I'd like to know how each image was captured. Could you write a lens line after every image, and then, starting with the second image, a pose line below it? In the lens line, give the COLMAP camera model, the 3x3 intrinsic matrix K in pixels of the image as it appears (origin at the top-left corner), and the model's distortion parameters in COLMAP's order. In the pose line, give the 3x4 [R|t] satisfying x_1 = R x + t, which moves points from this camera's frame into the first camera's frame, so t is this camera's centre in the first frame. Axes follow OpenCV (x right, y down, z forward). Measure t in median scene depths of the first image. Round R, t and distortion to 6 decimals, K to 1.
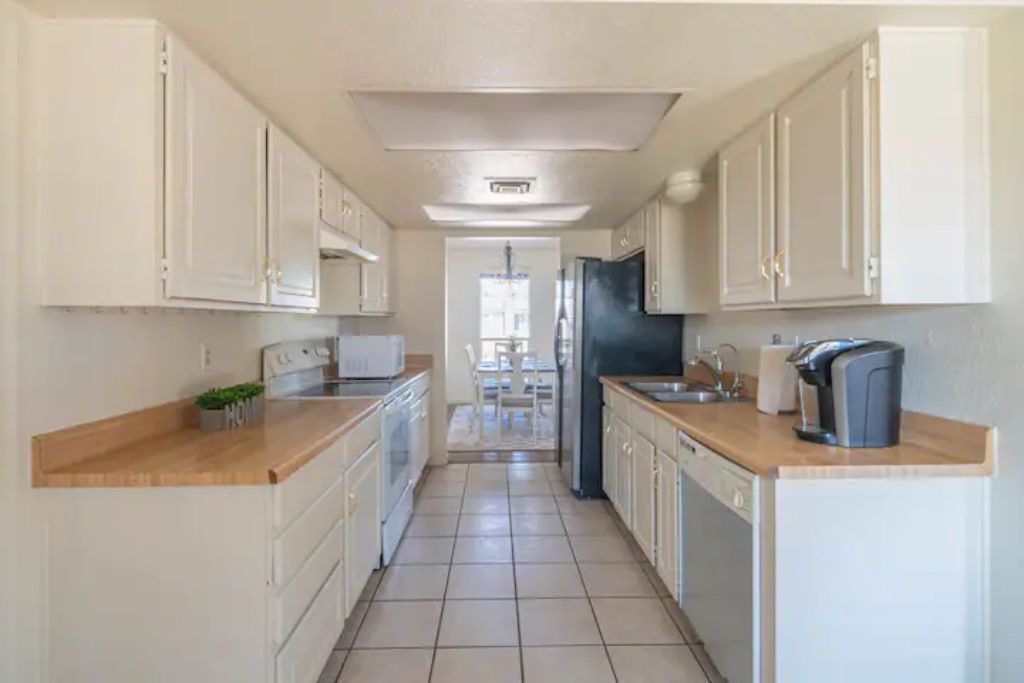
lens RADIAL K [[496.6, 0, 507.4], [0, 496.6, 321.2], [0, 0, 1]] dist [0.003302, -0.000195]
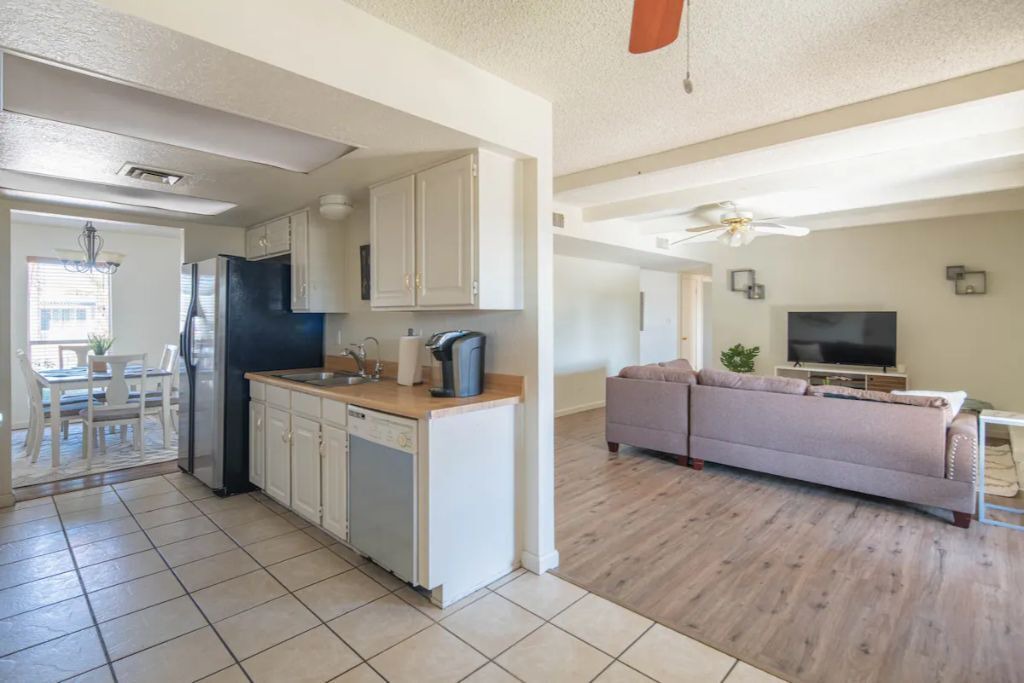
lens RADIAL K [[496.6, 0, 507.4], [0, 496.6, 321.2], [0, 0, 1]] dist [0.003302, -0.000195]
pose [[0.712819, 0.000161, 0.701348, -0.197312], [-0.002424, 0.999995, 0.002233, 0.001187], [-0.701344, -0.003292, 0.712816, -0.149973]]
